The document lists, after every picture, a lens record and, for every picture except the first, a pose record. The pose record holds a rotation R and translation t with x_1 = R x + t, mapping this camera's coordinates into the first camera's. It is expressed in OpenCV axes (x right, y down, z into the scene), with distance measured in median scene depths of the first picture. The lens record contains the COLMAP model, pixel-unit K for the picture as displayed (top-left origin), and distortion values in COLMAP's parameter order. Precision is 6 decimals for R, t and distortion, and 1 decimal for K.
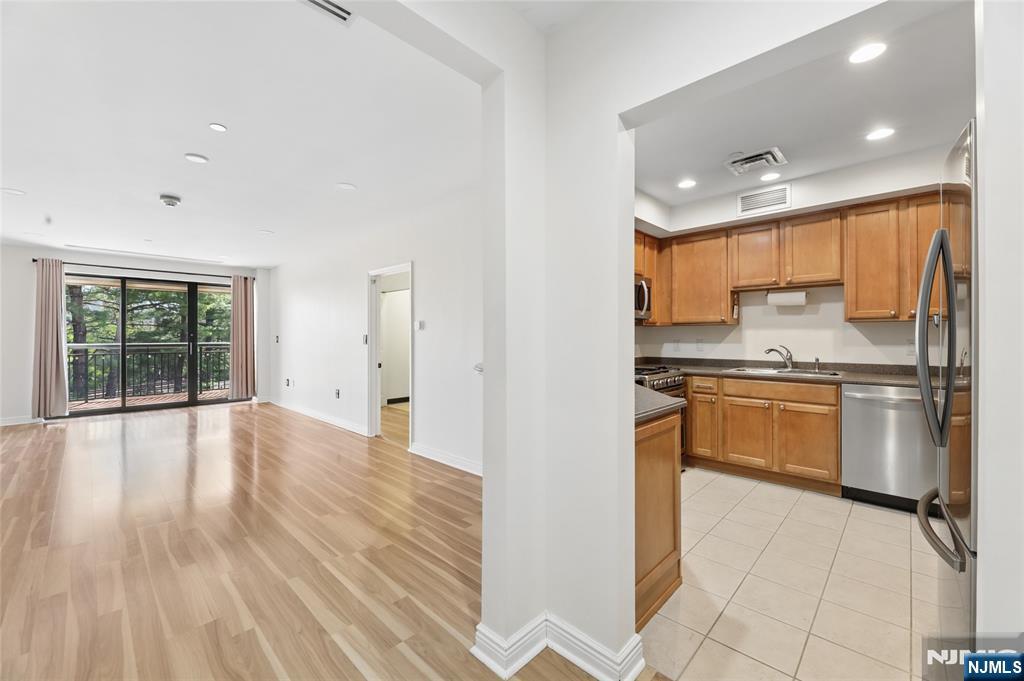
lens RADIAL K [[413.0, 0, 511.3], [0, 413.0, 335.7], [0, 0, 1]] dist [-0.001279, -0.000178]
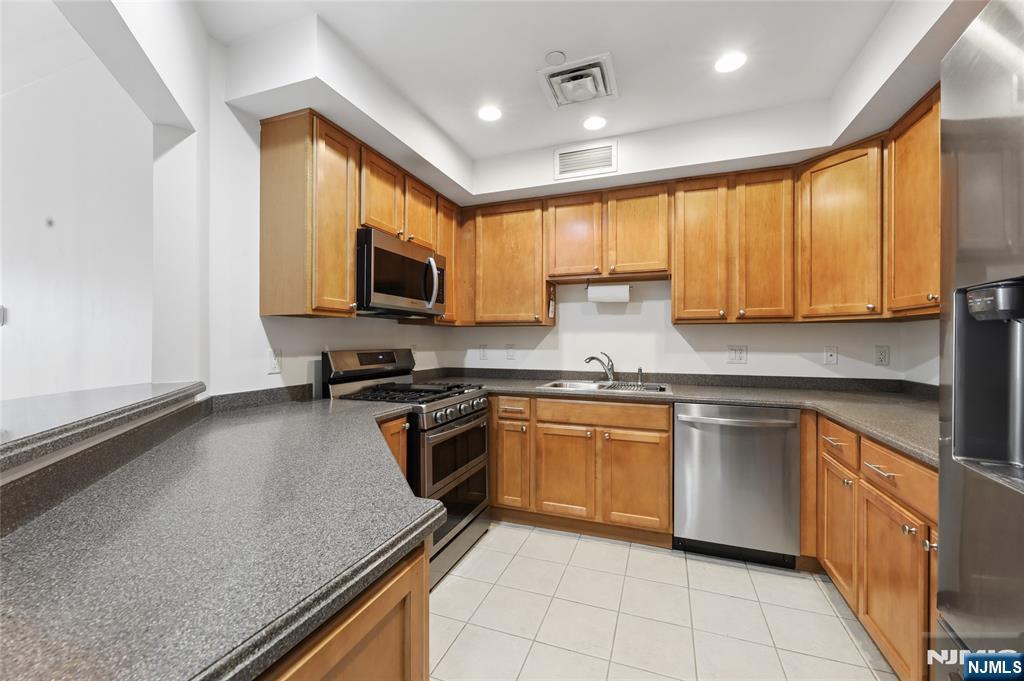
lens RADIAL K [[413.0, 0, 511.3], [0, 413.0, 335.7], [0, 0, 1]] dist [-0.001279, -0.000178]
pose [[0.917993, 0.009423, 0.396485, 0.170965], [-0.005876, 0.999931, -0.010161, 0.000831], [-0.396554, 0.006998, 0.917985, 0.326246]]
